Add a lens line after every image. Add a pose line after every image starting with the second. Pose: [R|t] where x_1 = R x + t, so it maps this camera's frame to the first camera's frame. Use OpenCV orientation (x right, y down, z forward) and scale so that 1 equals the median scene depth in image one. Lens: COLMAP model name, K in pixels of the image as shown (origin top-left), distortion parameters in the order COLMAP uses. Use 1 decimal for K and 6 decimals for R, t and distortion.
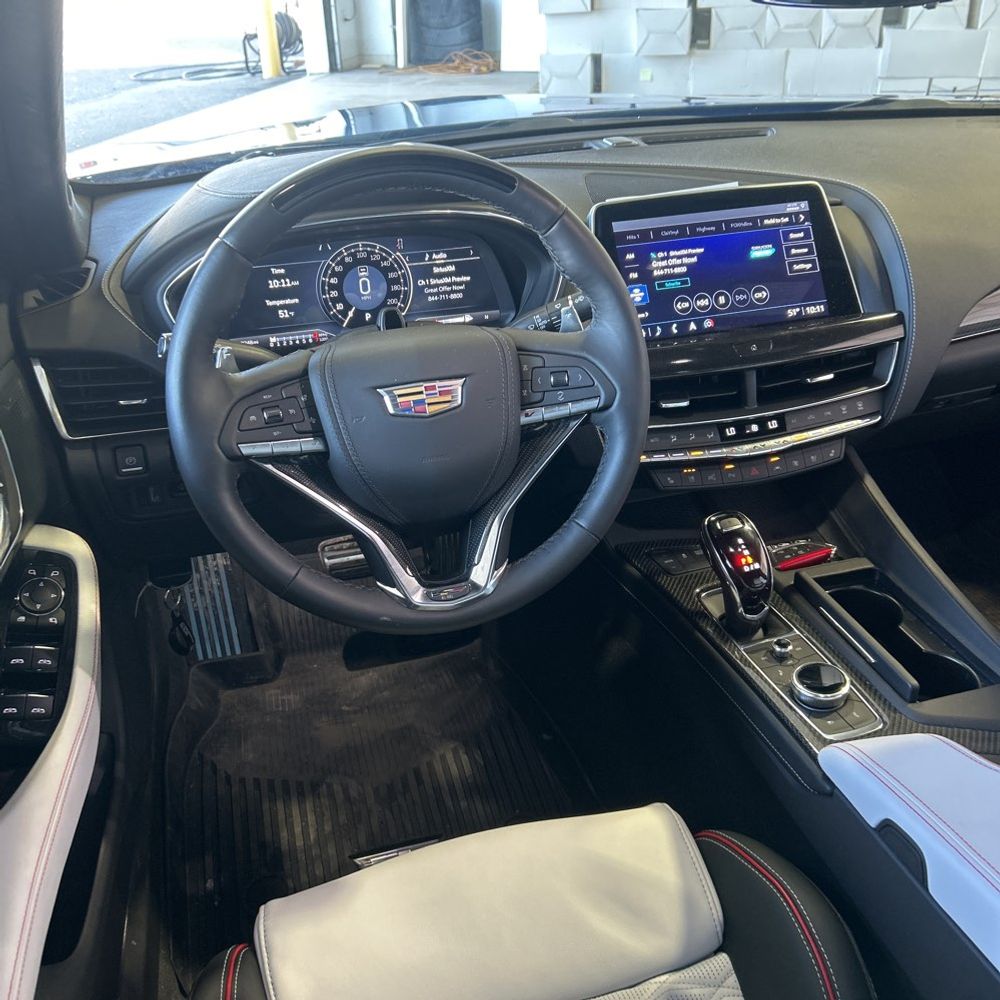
lens RADIAL K [[996.3, 0, 500.0], [0, 996.3, 500.0], [0, 0, 1]] dist [0.102067, -0.188005]
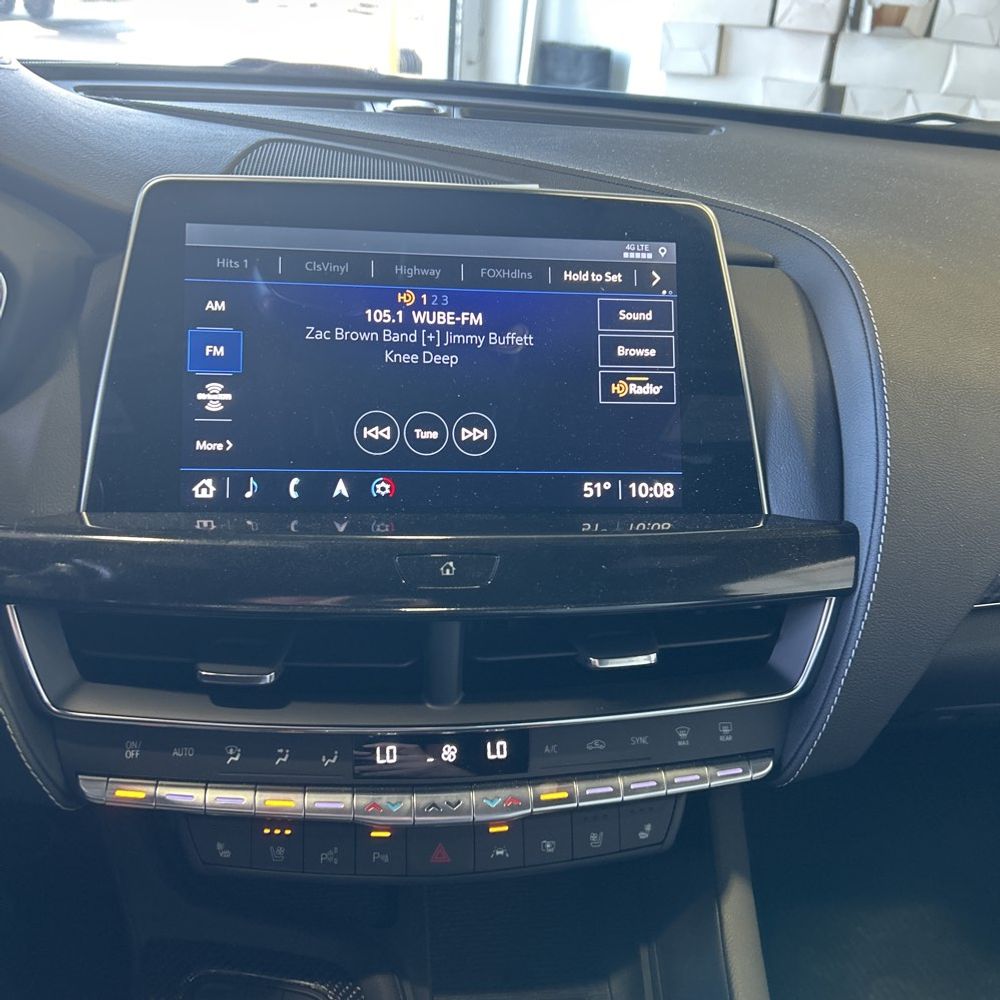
lens RADIAL K [[996.3, 0, 500.0], [0, 996.3, 500.0], [0, 0, 1]] dist [0.102067, -0.188005]
pose [[0.983975, 0.151987, -0.093233, 0.289772], [-0.156923, 0.986440, -0.048075, -0.154320], [0.084662, 0.061935, 0.994483, 0.569793]]
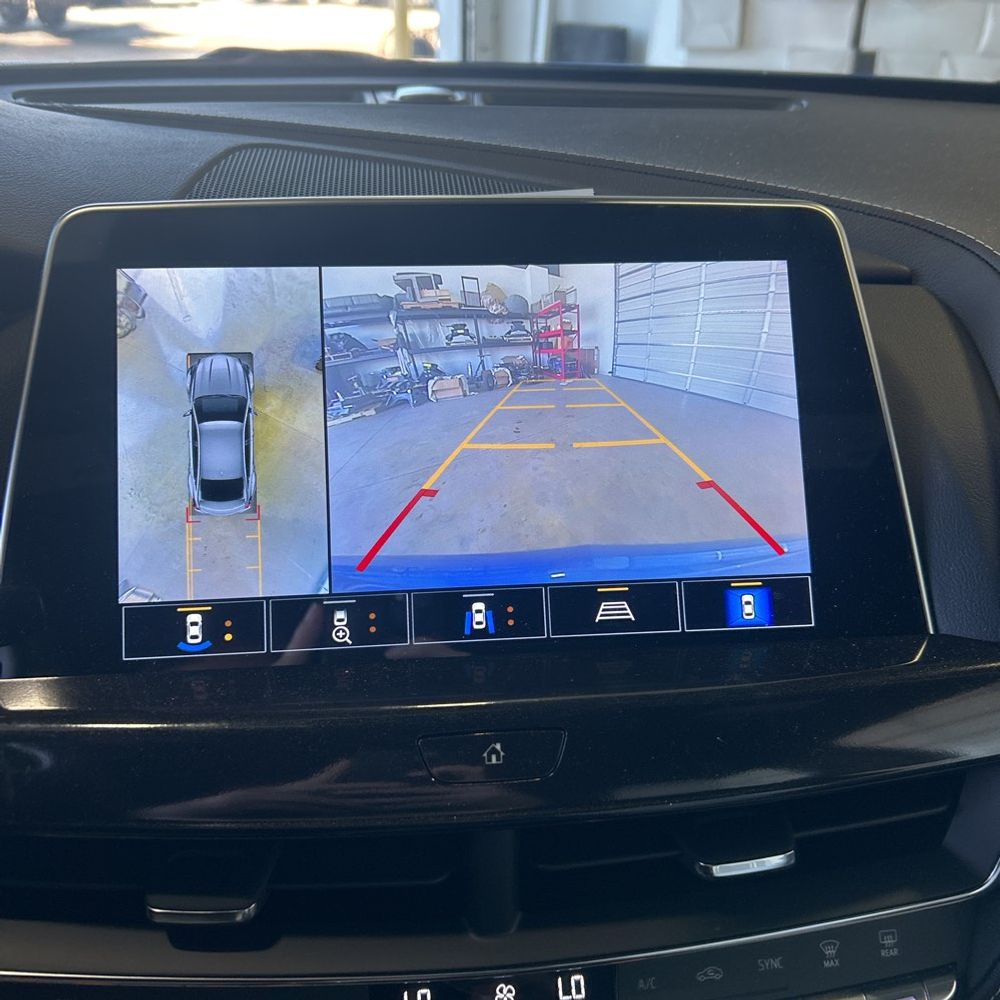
lens RADIAL K [[1016.7, 0, 500.0], [0, 1016.7, 500.0], [0, 0, 1]] dist [0.071408, -0.124001]
pose [[0.985679, 0.114588, -0.123723, 0.266284], [-0.119994, 0.992080, -0.037137, -0.199951], [0.118488, 0.051451, 0.991622, 0.676040]]
